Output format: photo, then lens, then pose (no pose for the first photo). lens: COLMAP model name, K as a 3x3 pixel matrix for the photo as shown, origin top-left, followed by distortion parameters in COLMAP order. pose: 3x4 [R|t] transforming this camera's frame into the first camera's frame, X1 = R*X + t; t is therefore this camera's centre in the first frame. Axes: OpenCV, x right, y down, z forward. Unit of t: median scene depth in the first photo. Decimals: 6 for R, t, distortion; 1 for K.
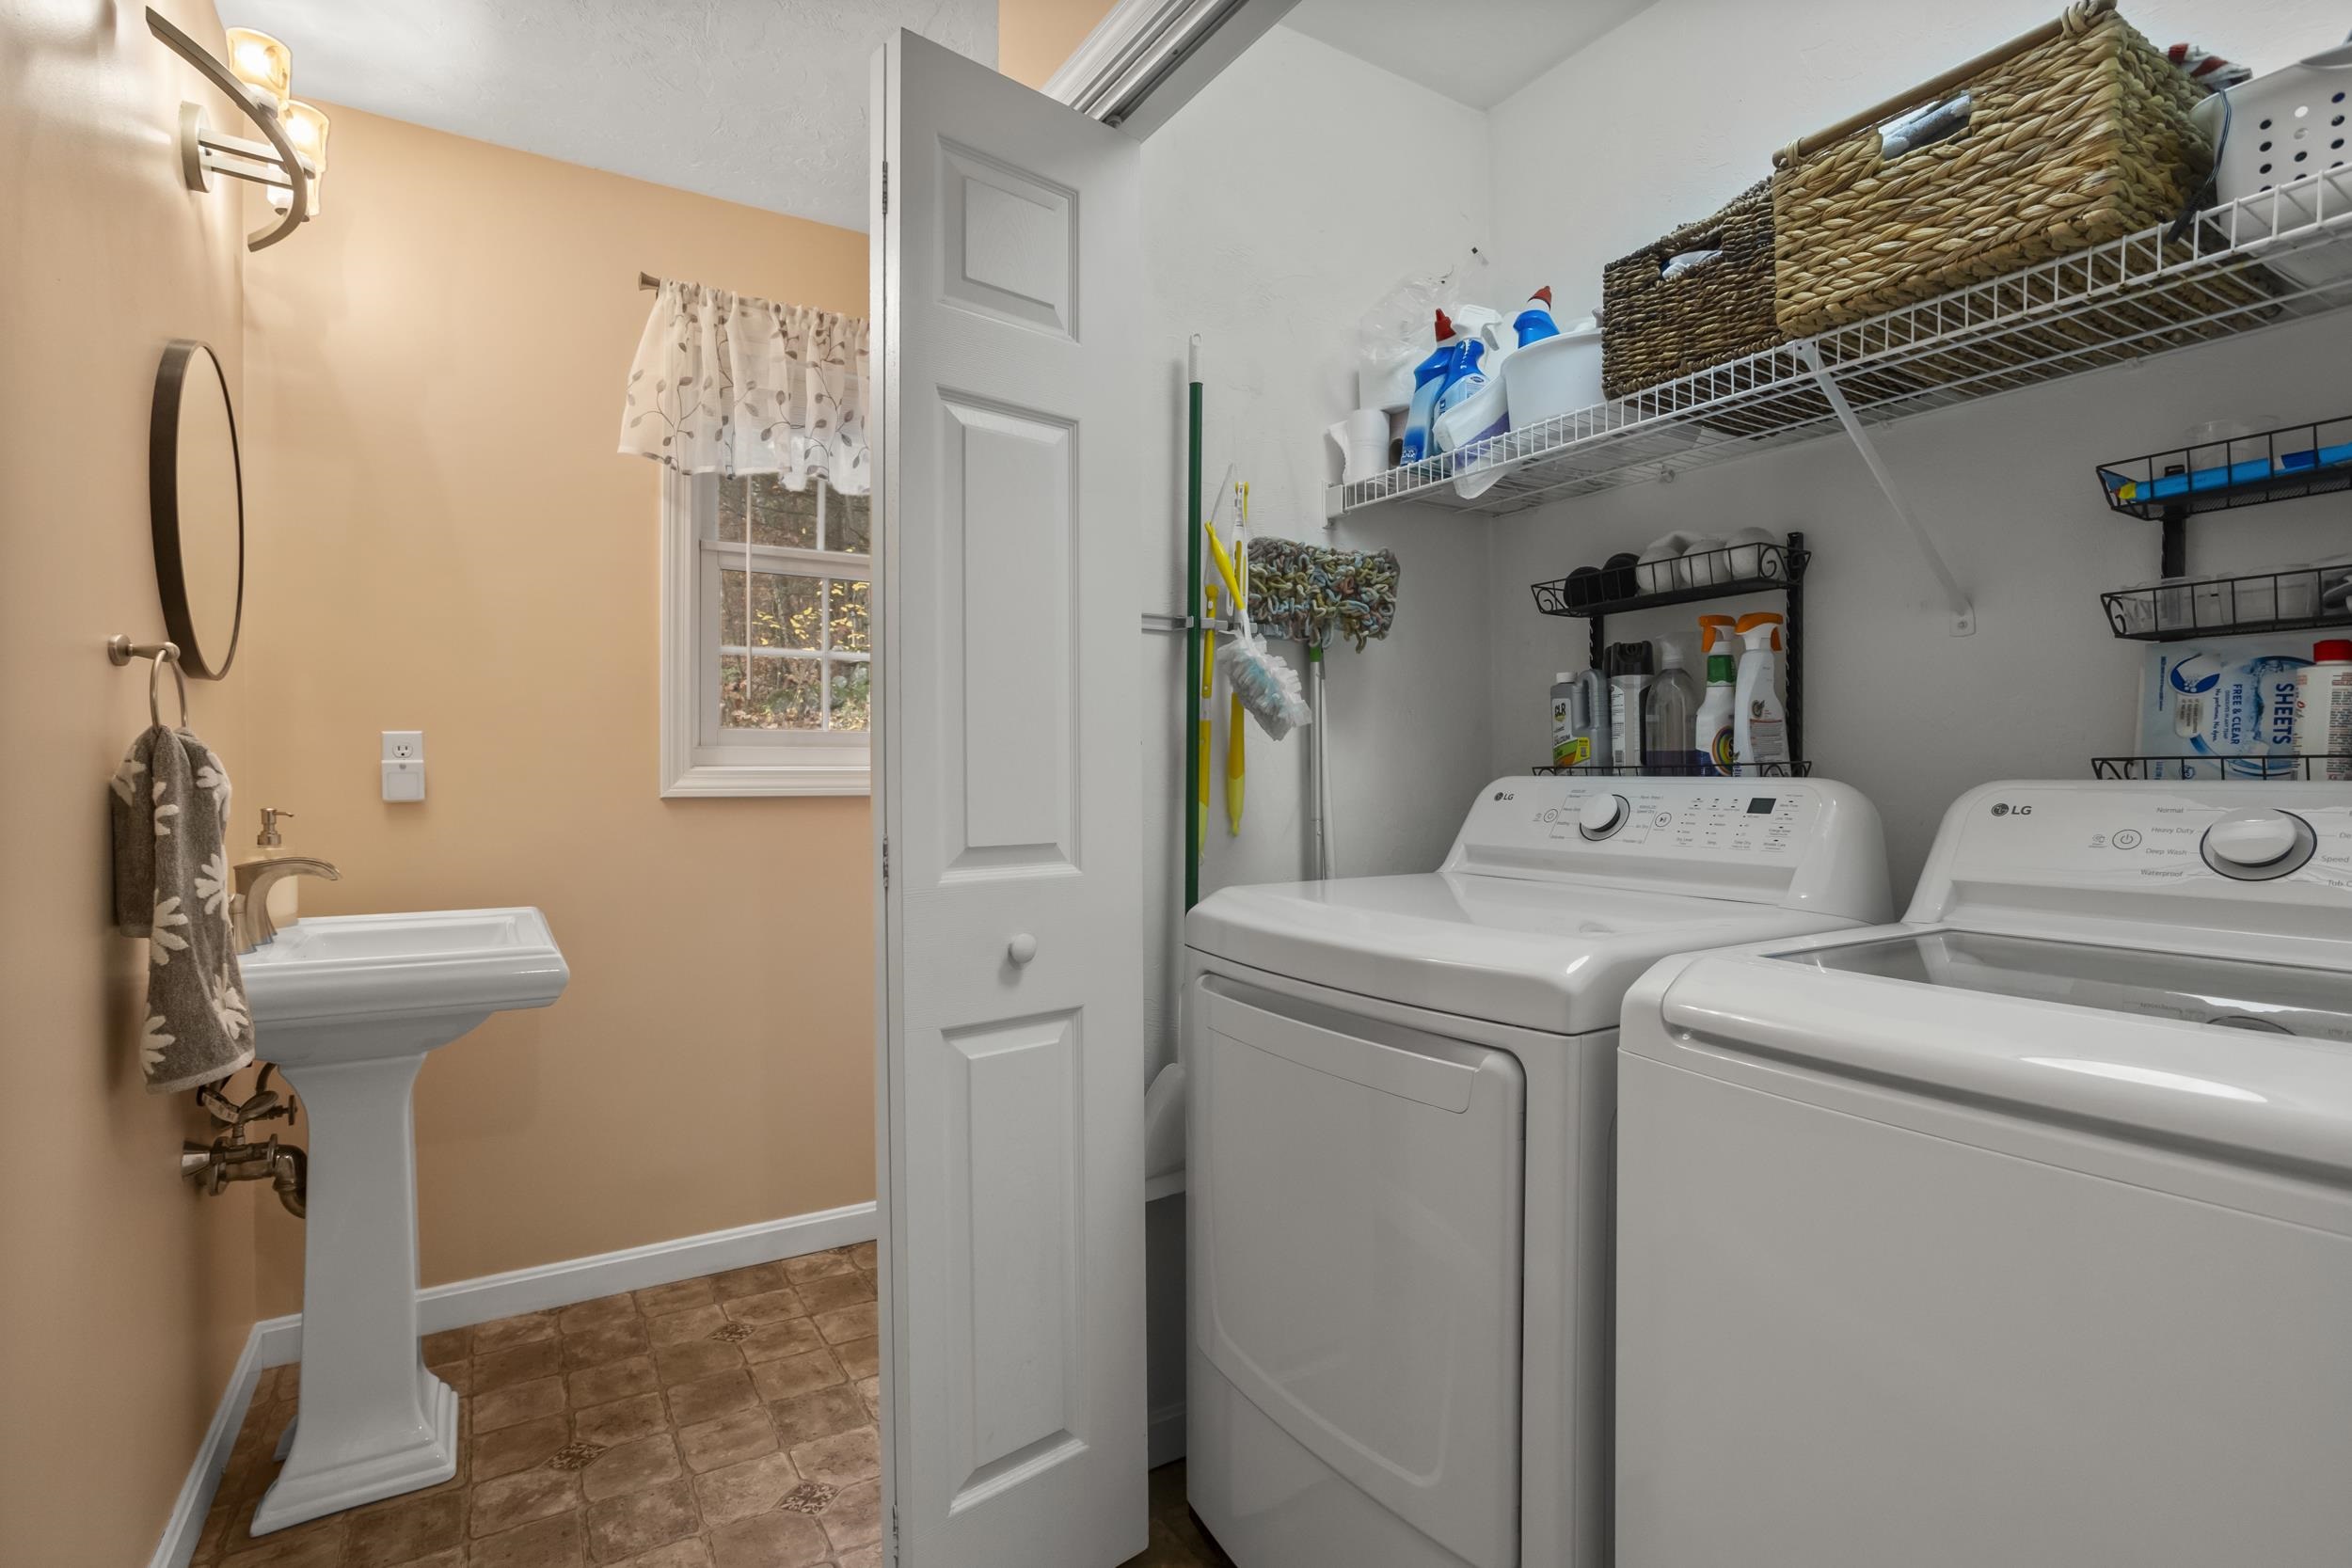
lens RADIAL K [[1142.4, 0, 1175.7], [0, 1142.4, 781.8], [0, 0, 1]] dist [-0.048089, 0.027698]
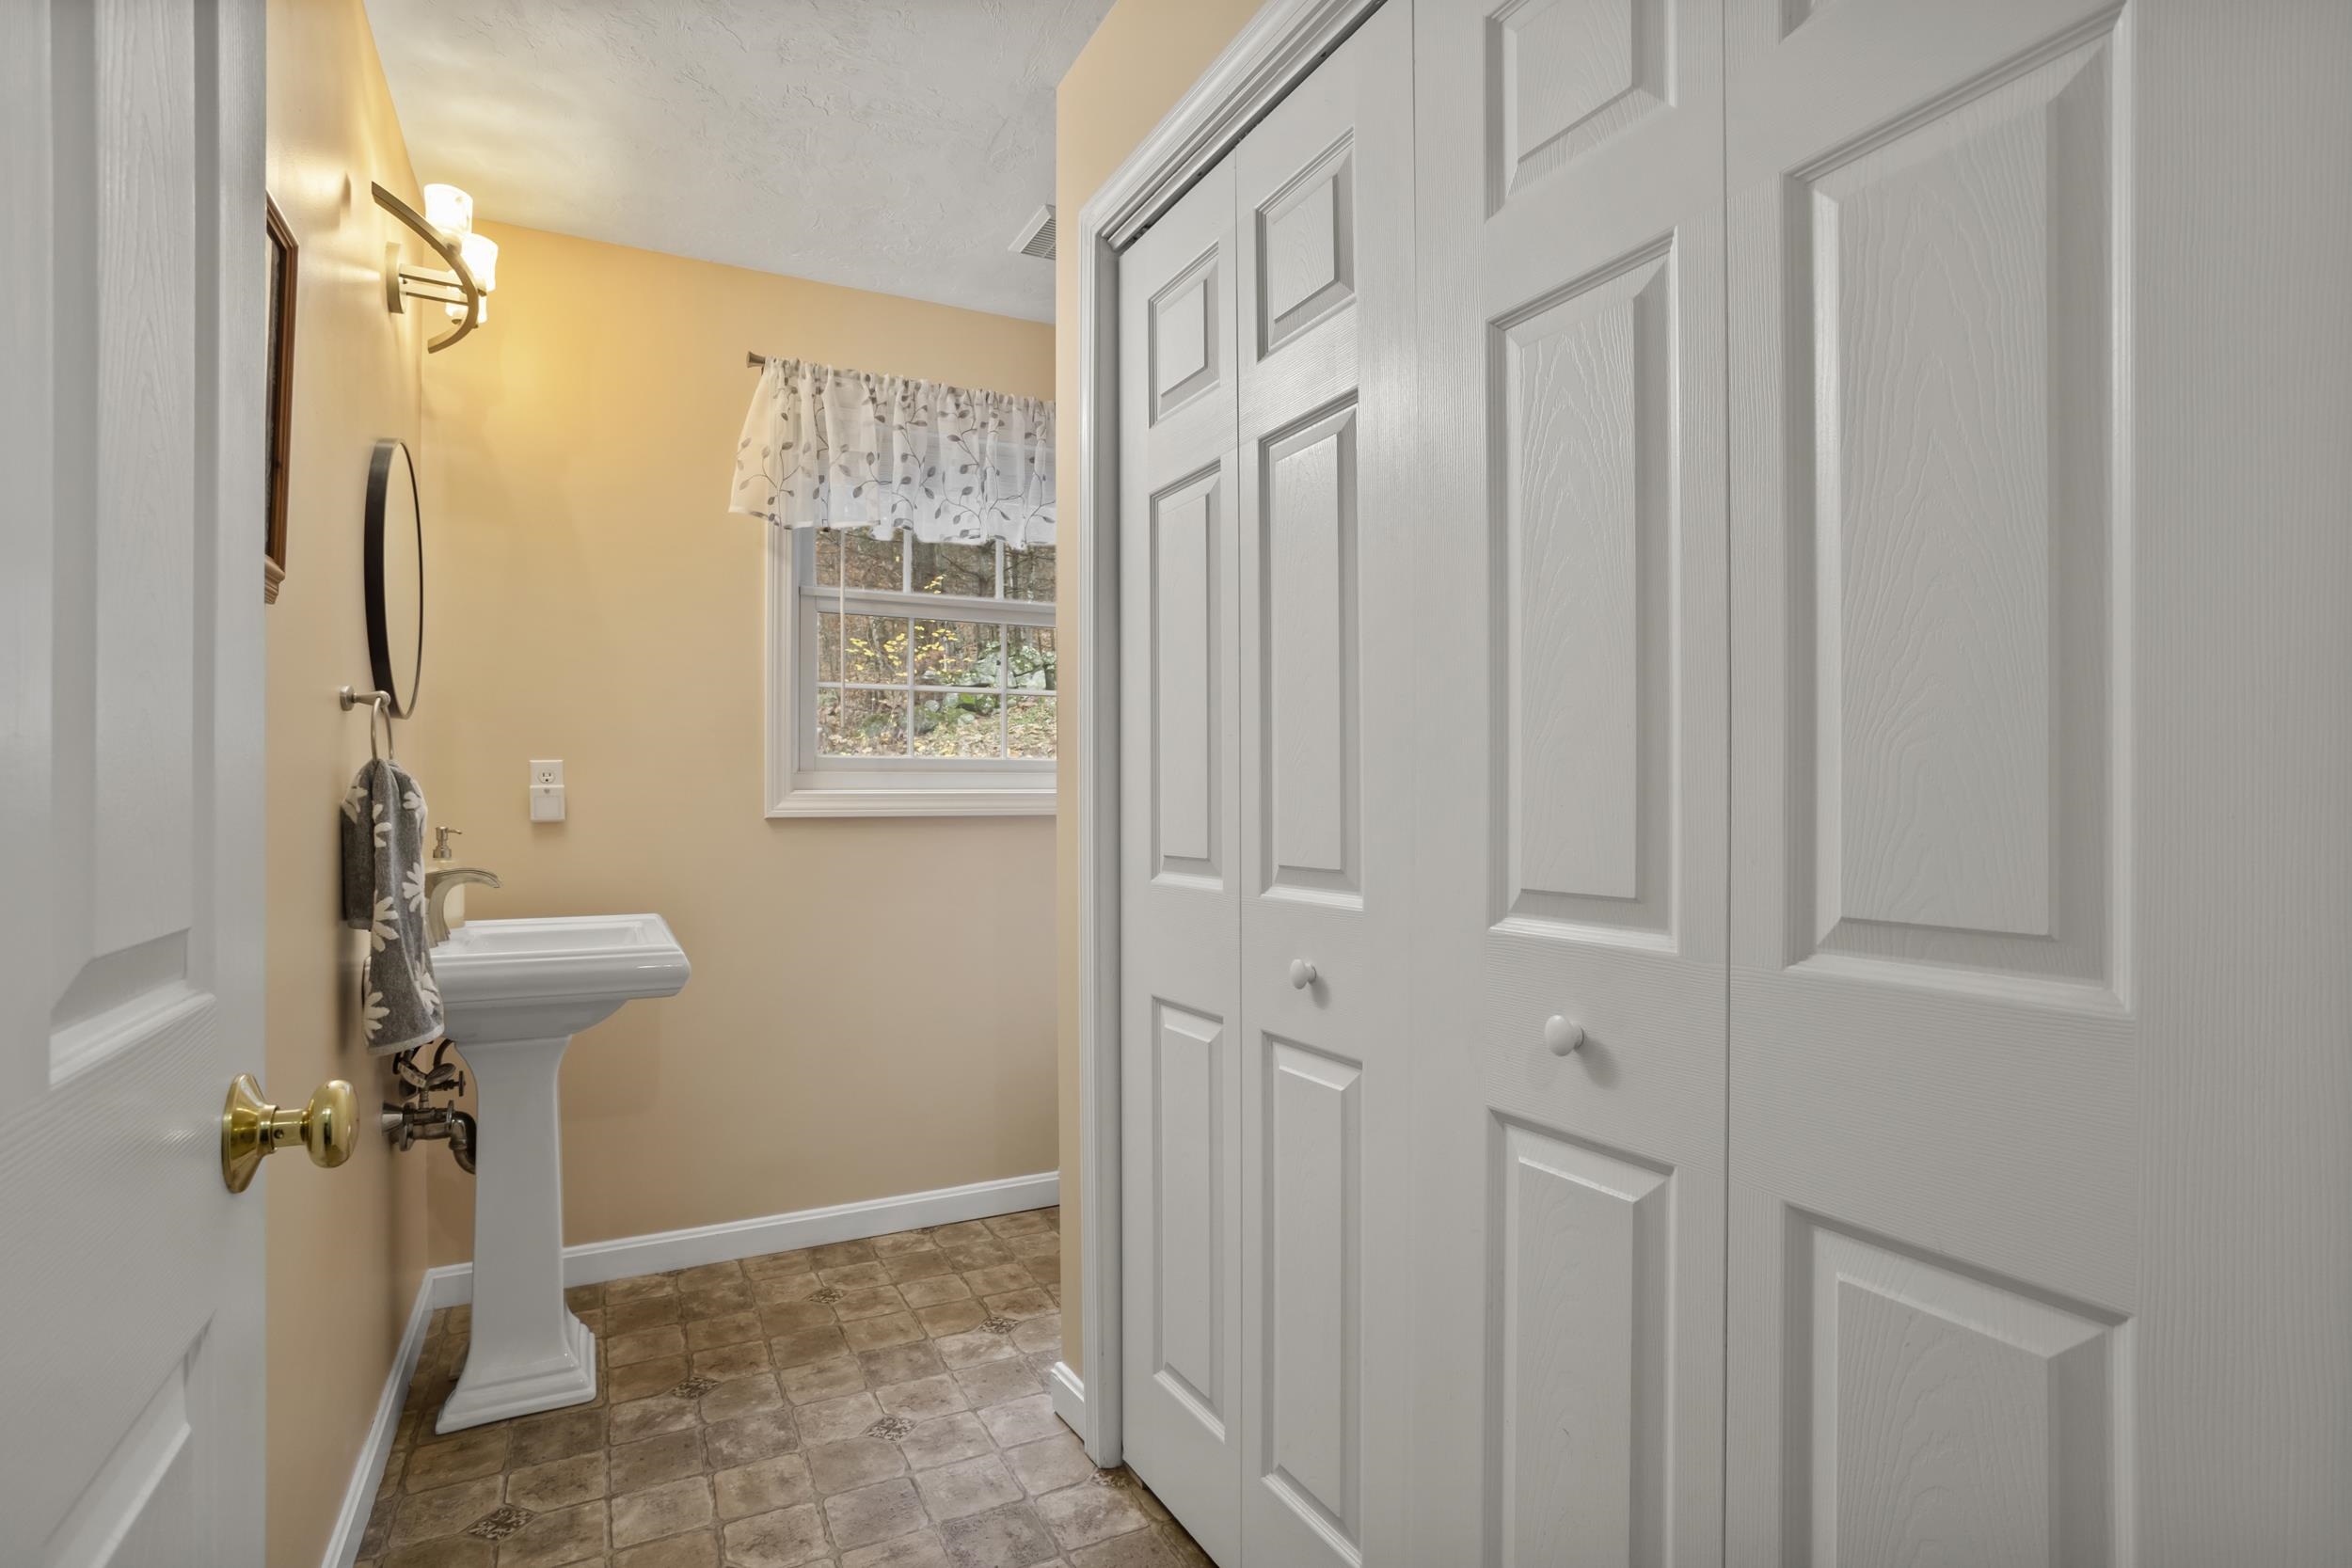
lens RADIAL K [[1142.4, 0, 1175.6], [0, 1142.4, 792.6], [0, 0, 1]] dist [-0.048089, 0.027698]
pose [[0.997068, -0.002223, -0.076493, 0.050019], [0.001495, 0.999953, -0.009569, 0.000289], [0.076510, 0.009427, 0.997024, -0.124355]]
